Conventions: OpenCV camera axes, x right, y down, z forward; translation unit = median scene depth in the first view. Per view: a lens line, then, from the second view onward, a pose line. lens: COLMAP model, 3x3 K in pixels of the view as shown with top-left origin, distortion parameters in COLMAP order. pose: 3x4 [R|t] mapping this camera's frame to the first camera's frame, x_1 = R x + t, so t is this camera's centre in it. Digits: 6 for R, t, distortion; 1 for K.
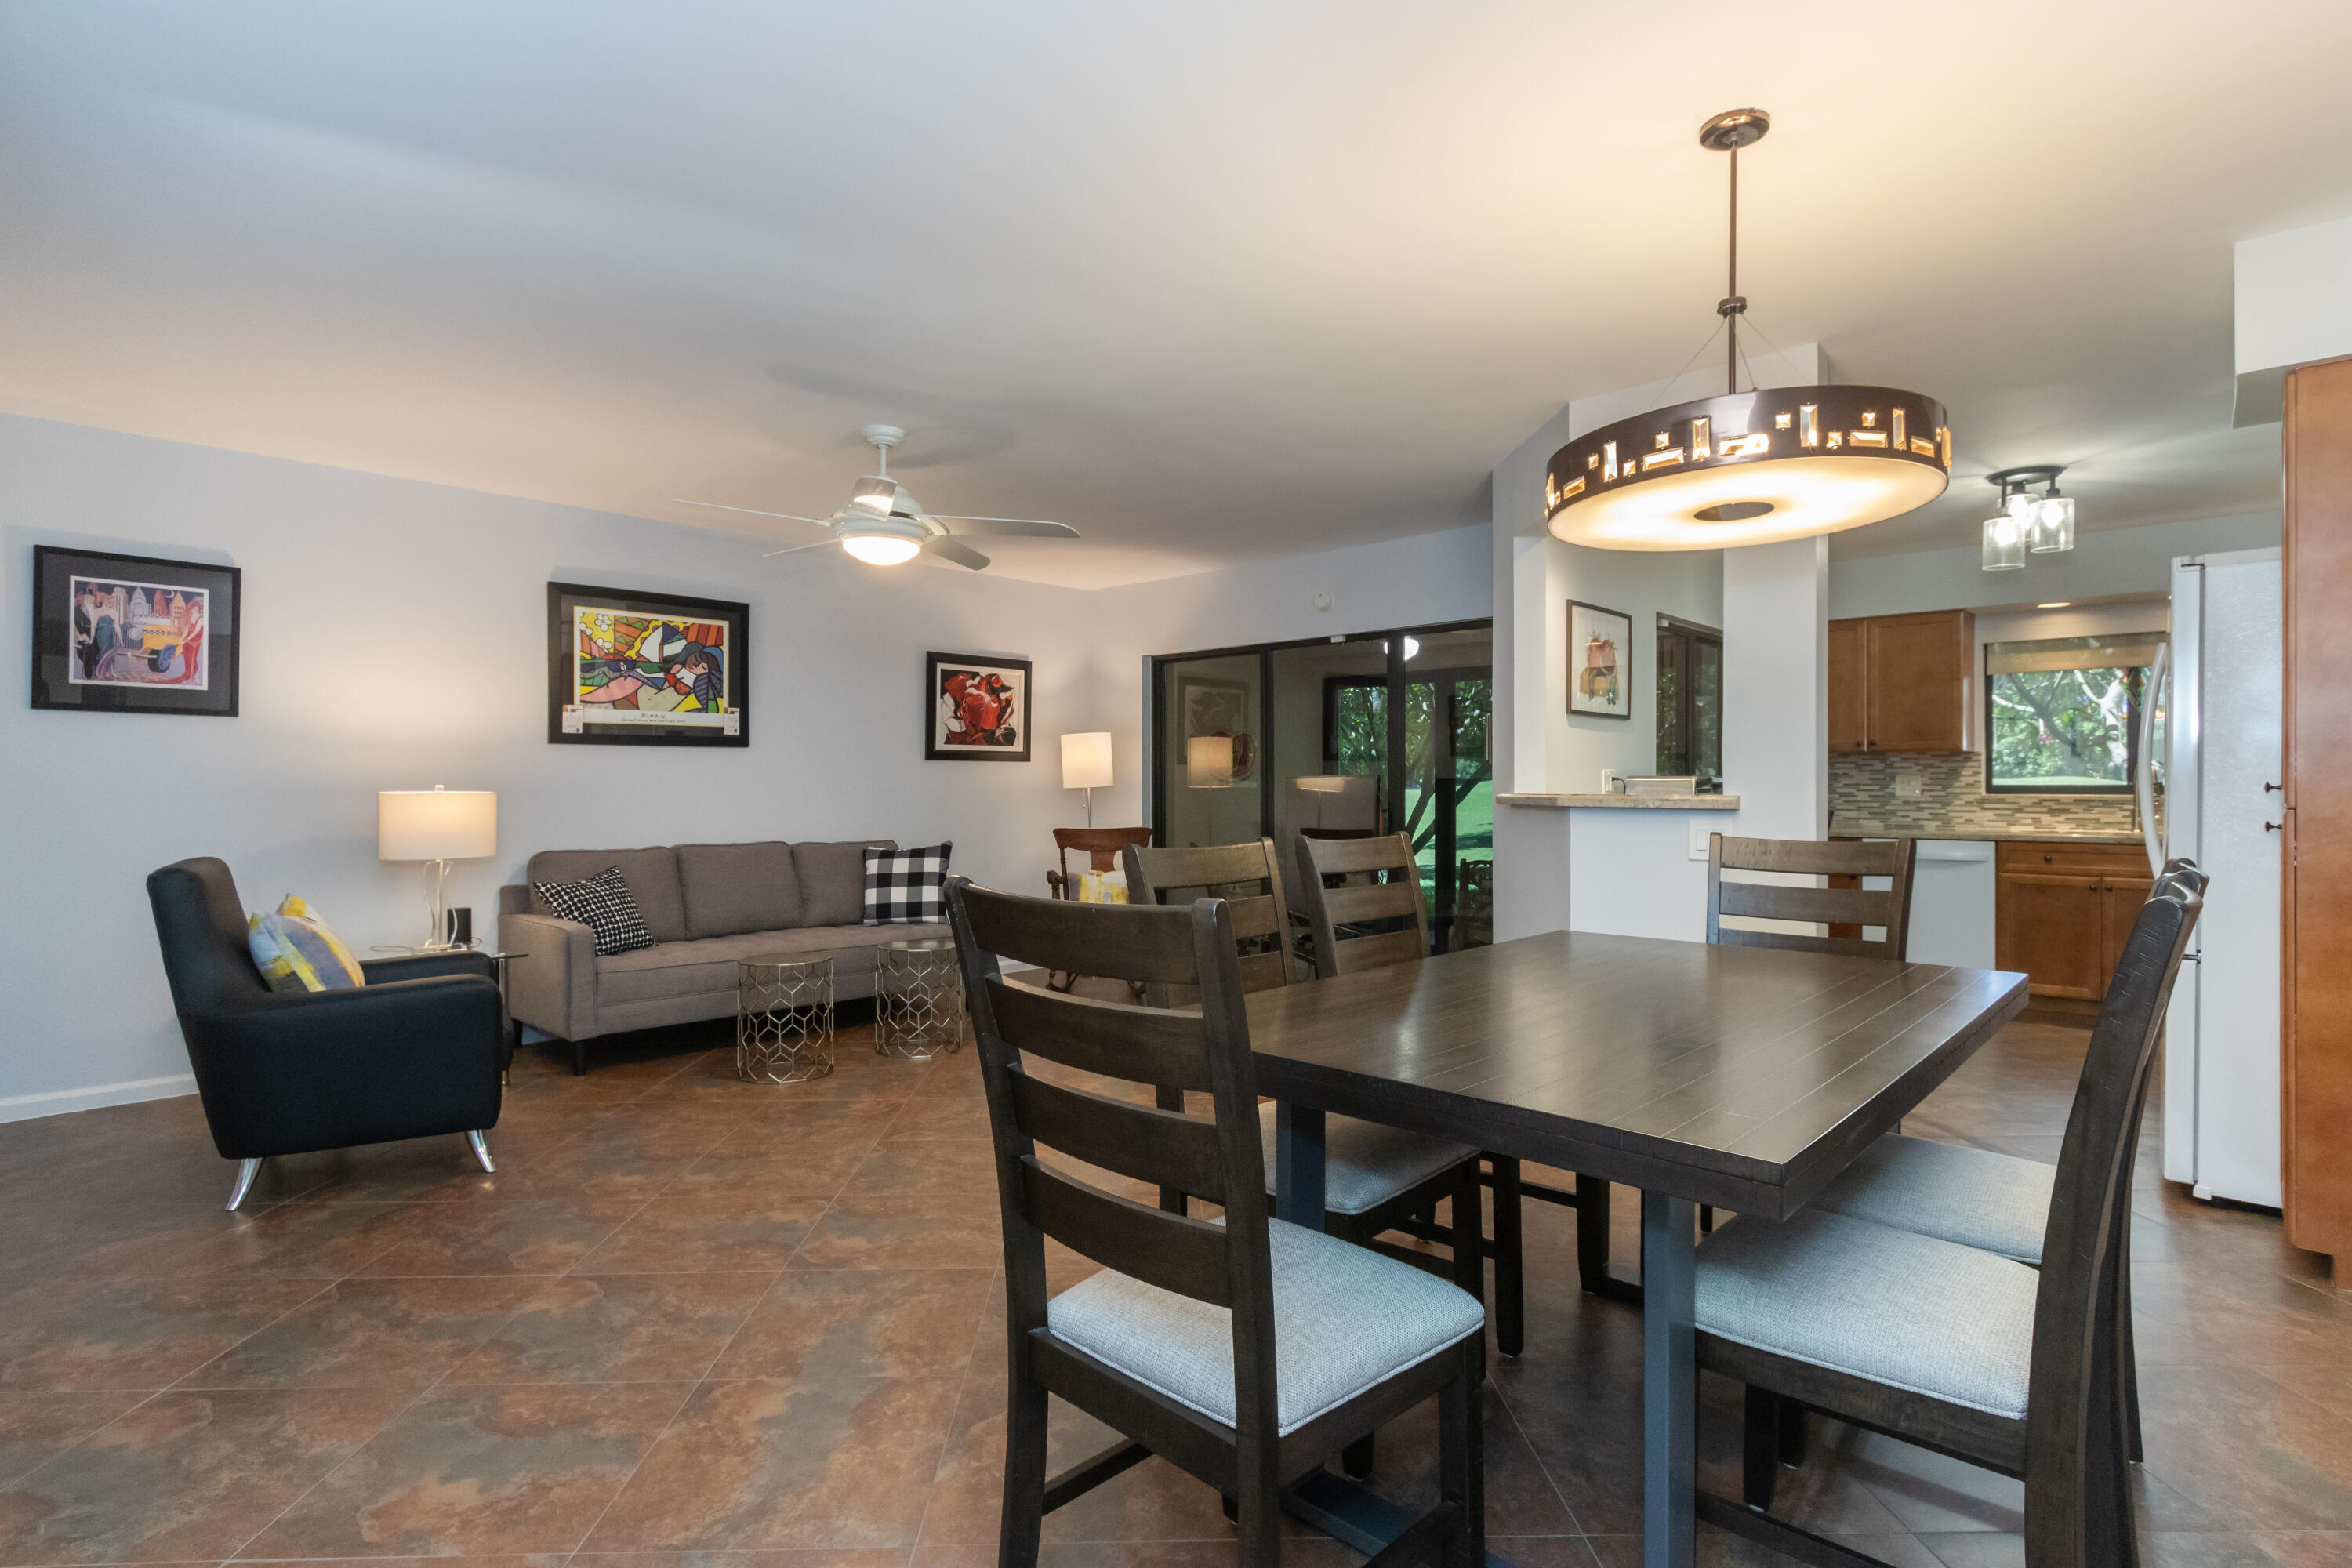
lens RADIAL K [[1154.4, 0, 1182.7], [0, 1154.4, 784.9], [0, 0, 1]] dist [0.015640, -0.002002]
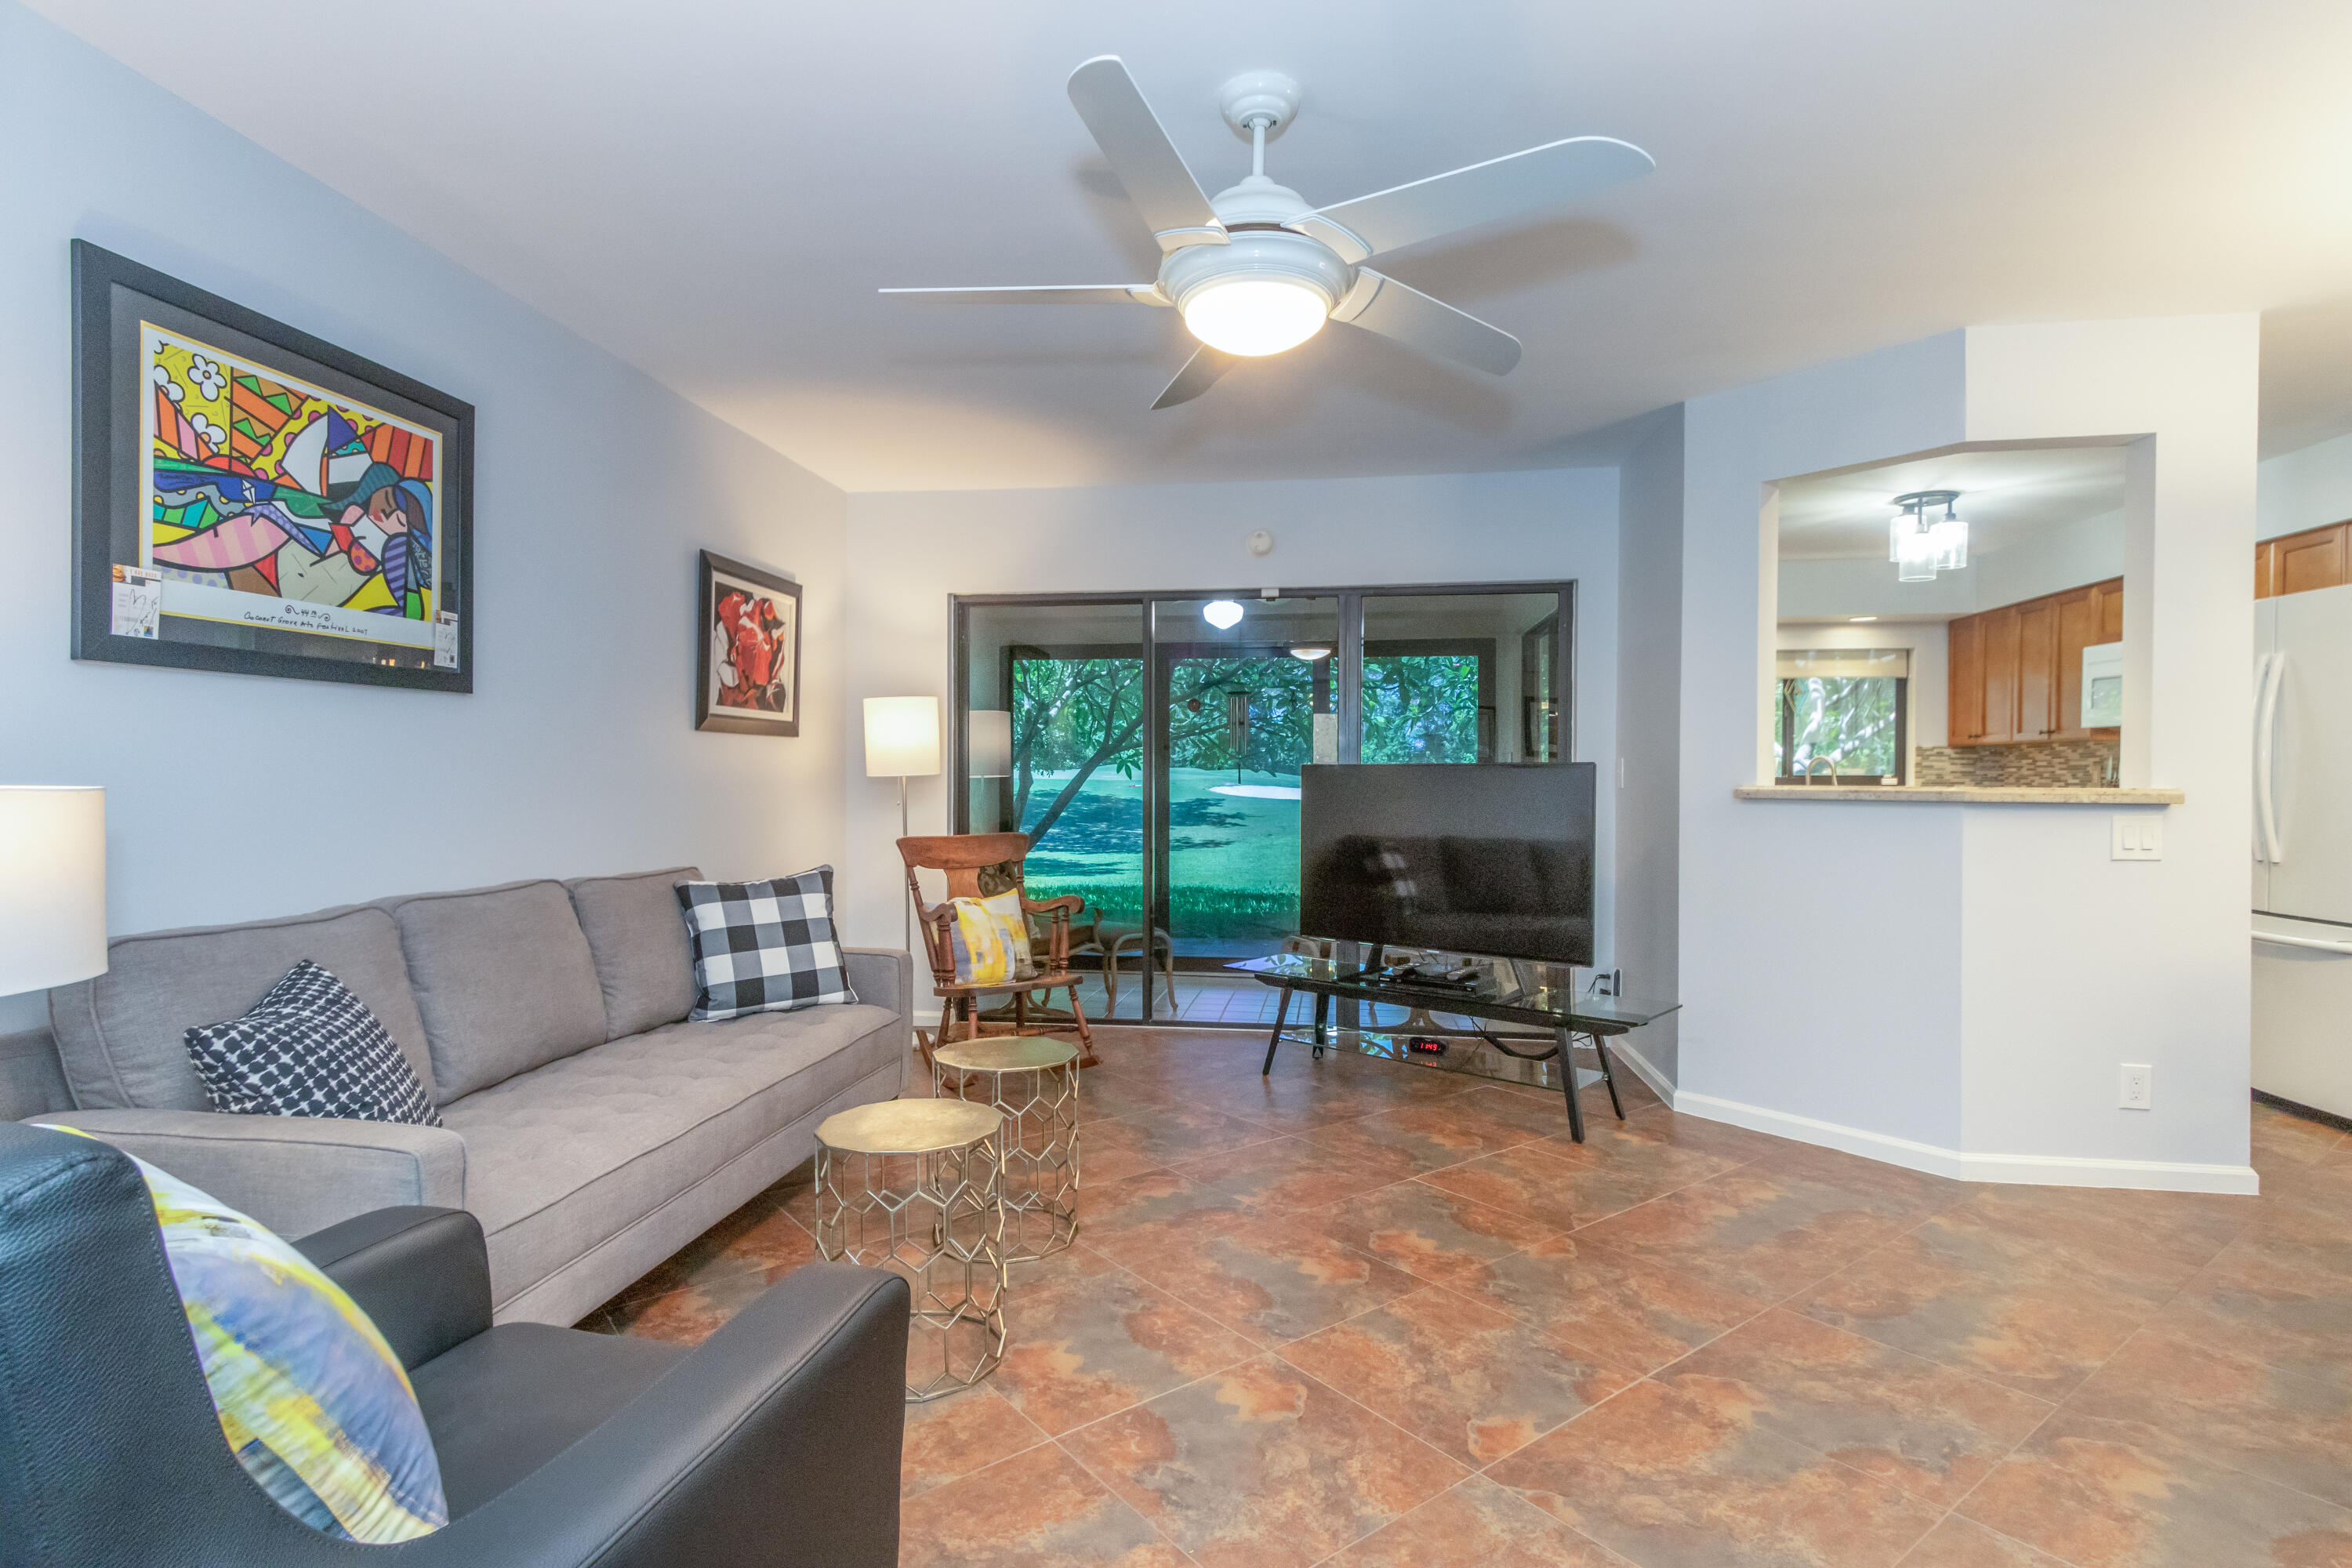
lens RADIAL K [[1154.4, 0, 1169.2], [0, 1154.4, 784.8], [0, 0, 1]] dist [0.015640, -0.002002]
pose [[0.819236, -0.001791, 0.573453, -0.423505], [-0.002954, 0.999969, 0.007343, 0.002008], [-0.573448, -0.007709, 0.819205, 0.423155]]
